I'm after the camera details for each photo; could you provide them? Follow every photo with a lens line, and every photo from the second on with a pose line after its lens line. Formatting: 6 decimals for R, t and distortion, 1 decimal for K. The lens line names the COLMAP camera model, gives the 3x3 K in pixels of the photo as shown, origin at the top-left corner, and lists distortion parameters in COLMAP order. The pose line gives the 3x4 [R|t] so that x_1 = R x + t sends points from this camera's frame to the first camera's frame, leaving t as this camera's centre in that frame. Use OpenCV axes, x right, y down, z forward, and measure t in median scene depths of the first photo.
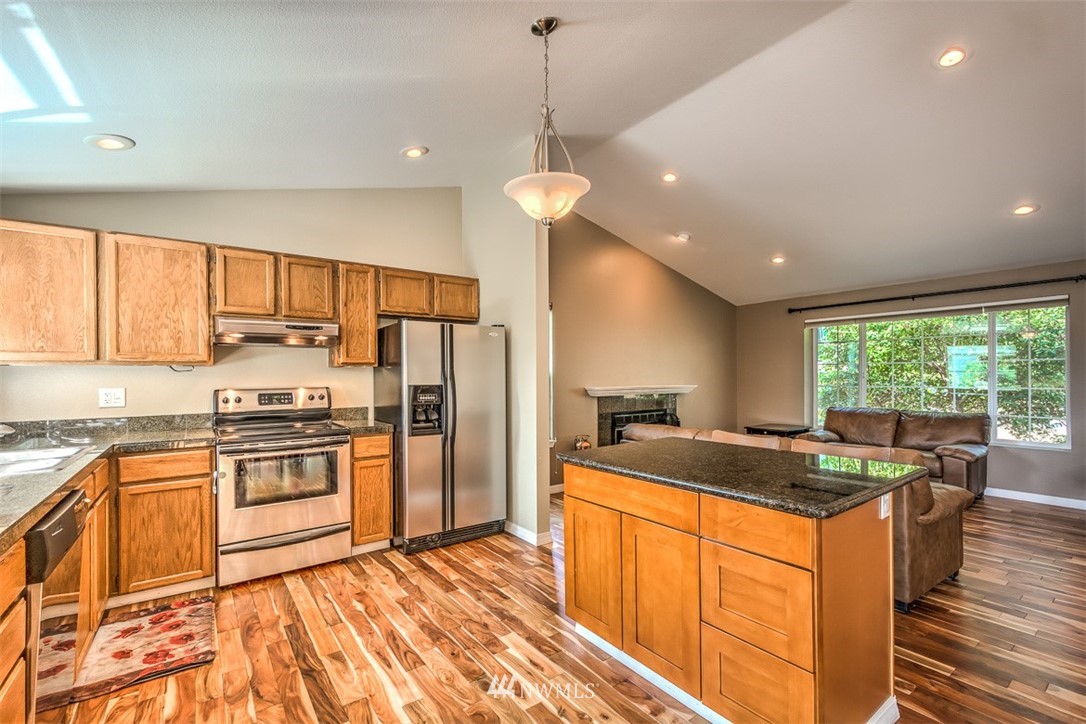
lens RADIAL K [[471.4, 0, 538.2], [0, 471.4, 378.8], [0, 0, 1]] dist [0.006892, -0.001513]
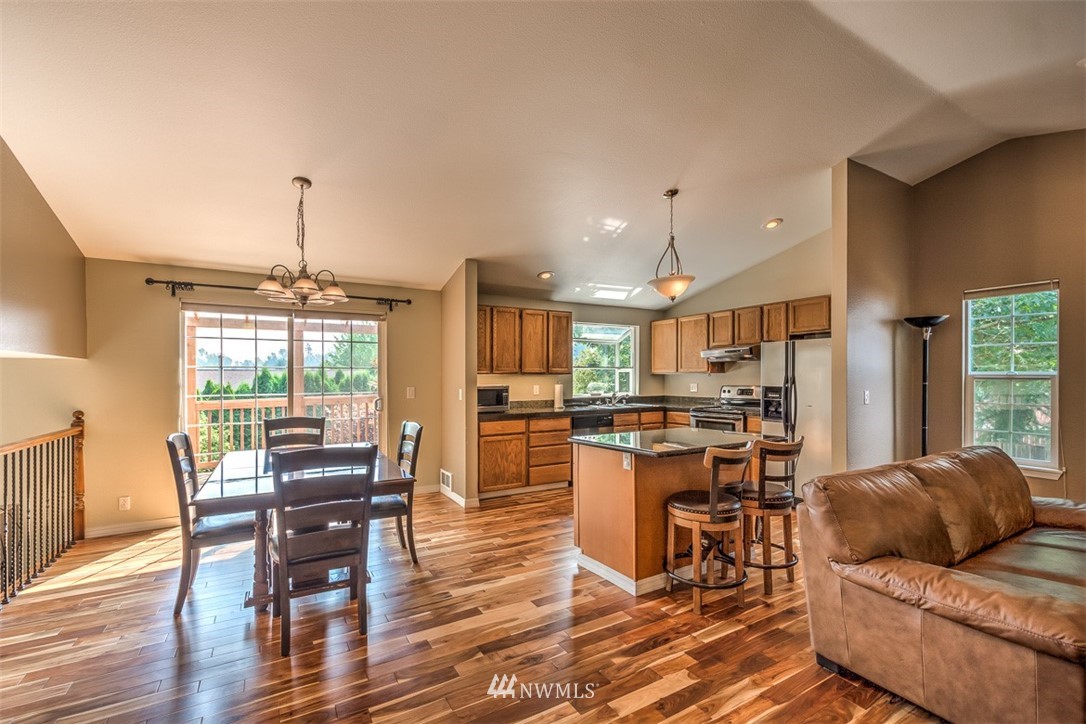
lens RADIAL K [[471.4, 0, 534.4], [0, 471.4, 380.6], [0, 0, 1]] dist [0.006892, -0.001513]
pose [[-0.101600, 0.016482, -0.994689, 1.236085], [0.000402, 0.999863, 0.016526, -0.027798], [0.994825, 0.001279, -0.101593, 0.421566]]
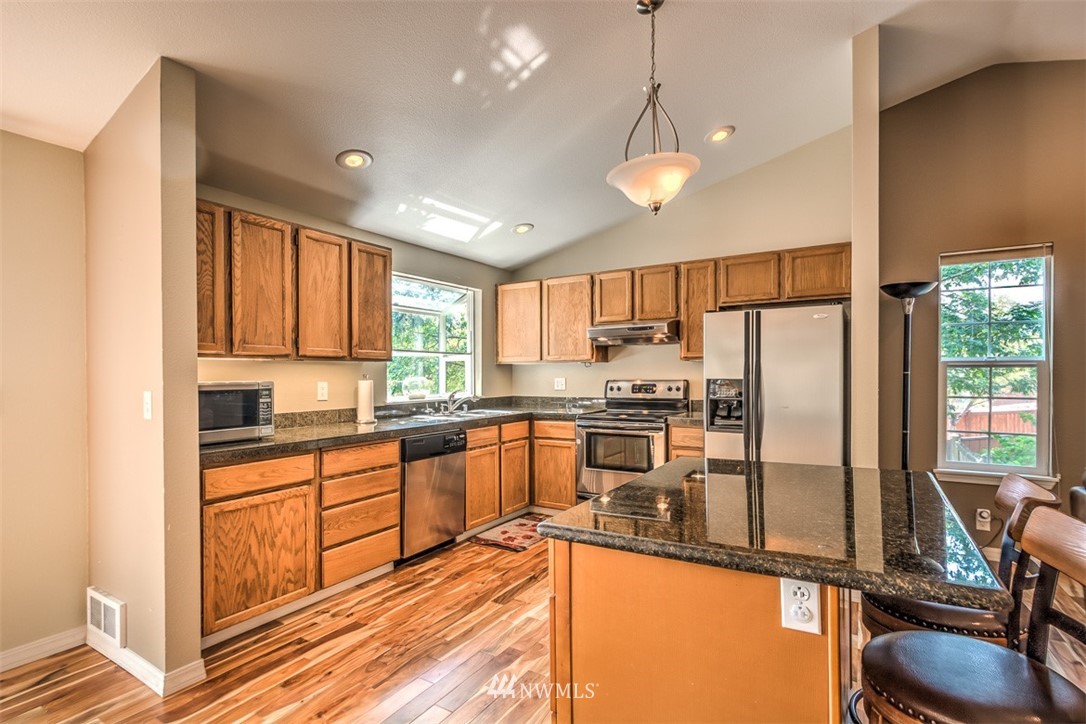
lens RADIAL K [[528.7, 0, 534.6], [0, 528.7, 380.5], [0, 0, 1]] dist [0.001647, -0.001582]
pose [[0.373263, 0.017036, -0.927569, 0.592936], [-0.000711, 0.999836, 0.018078, -0.002766], [0.927725, -0.006089, 0.373214, 0.247076]]
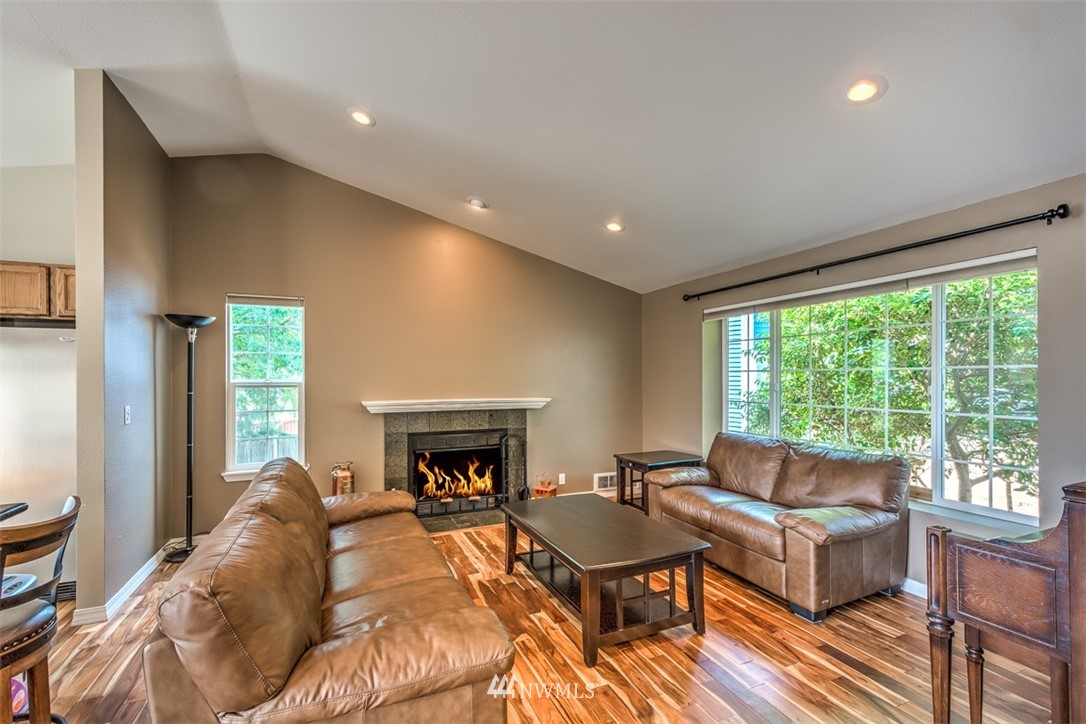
lens RADIAL K [[471.4, 0, 535.6], [0, 471.4, 377.5], [0, 0, 1]] dist [0.006892, -0.001513]
pose [[0.975863, 0.001584, -0.218378, 0.884714], [-0.001631, 0.999999, -0.000036, -0.036476], [0.218377, 0.000391, 0.975864, 0.449298]]
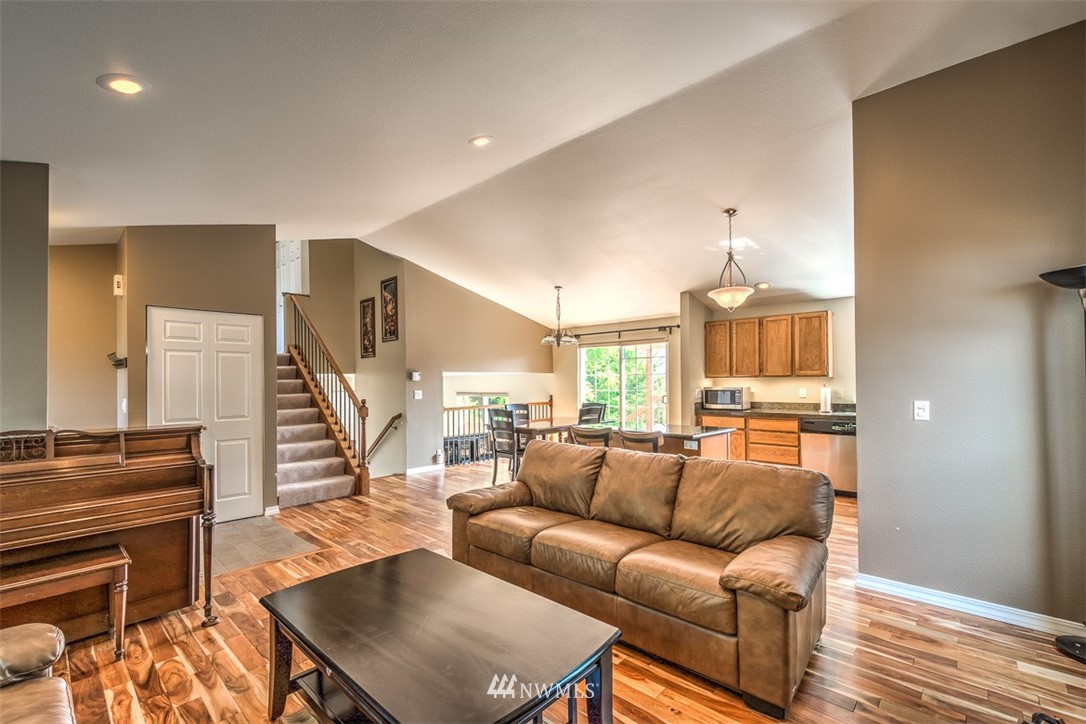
lens RADIAL K [[471.4, 0, 535.0], [0, 471.4, 381.6], [0, 0, 1]] dist [0.006892, -0.001513]
pose [[-0.983271, 0.015983, -0.181446, 0.779644], [0.015180, 0.999868, 0.005816, -0.030066], [0.181515, 0.002965, -0.983384, 1.821954]]
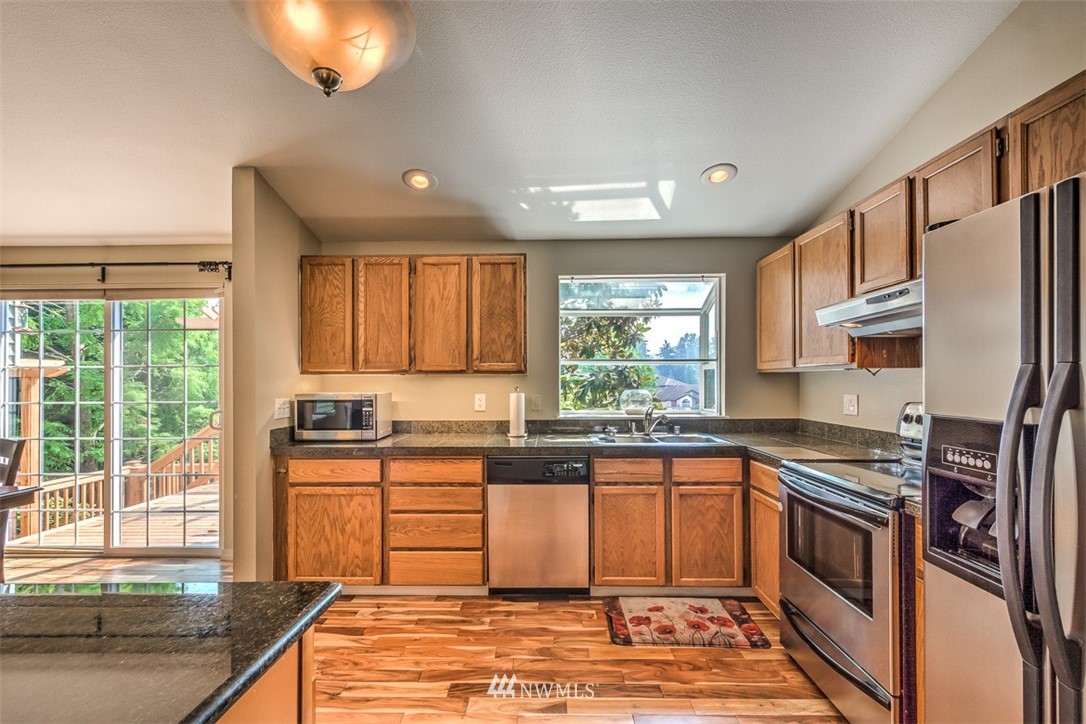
lens RADIAL K [[471.4, 0, 537.5], [0, 471.4, 379.4], [0, 0, 1]] dist [0.006892, -0.001513]
pose [[-0.608184, 0.006938, -0.793766, 0.180816], [0.004515, 0.999976, 0.005281, -0.015814], [0.793783, -0.000372, -0.608201, 0.953533]]
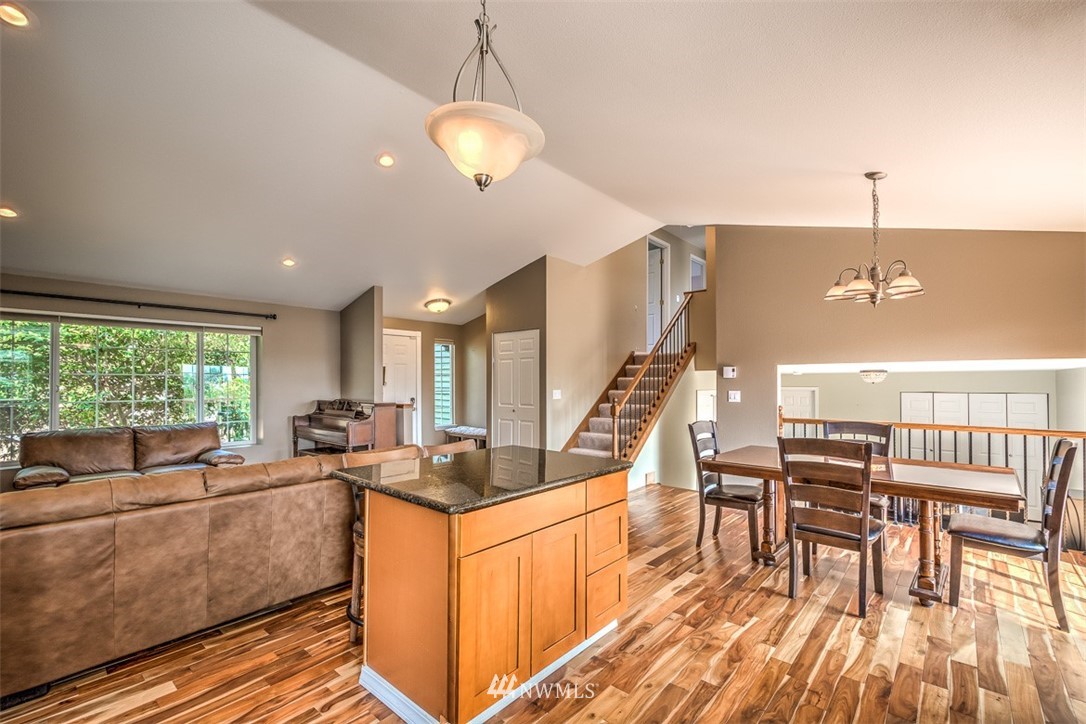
lens RADIAL K [[471.4, 0, 533.6], [0, 471.4, 372.8], [0, 0, 1]] dist [0.006892, -0.001513]
pose [[-0.223851, 0.028509, 0.974206, -0.456696], [0.007966, 0.999592, -0.027421, -0.009976], [-0.974591, 0.001623, -0.223987, 0.719060]]
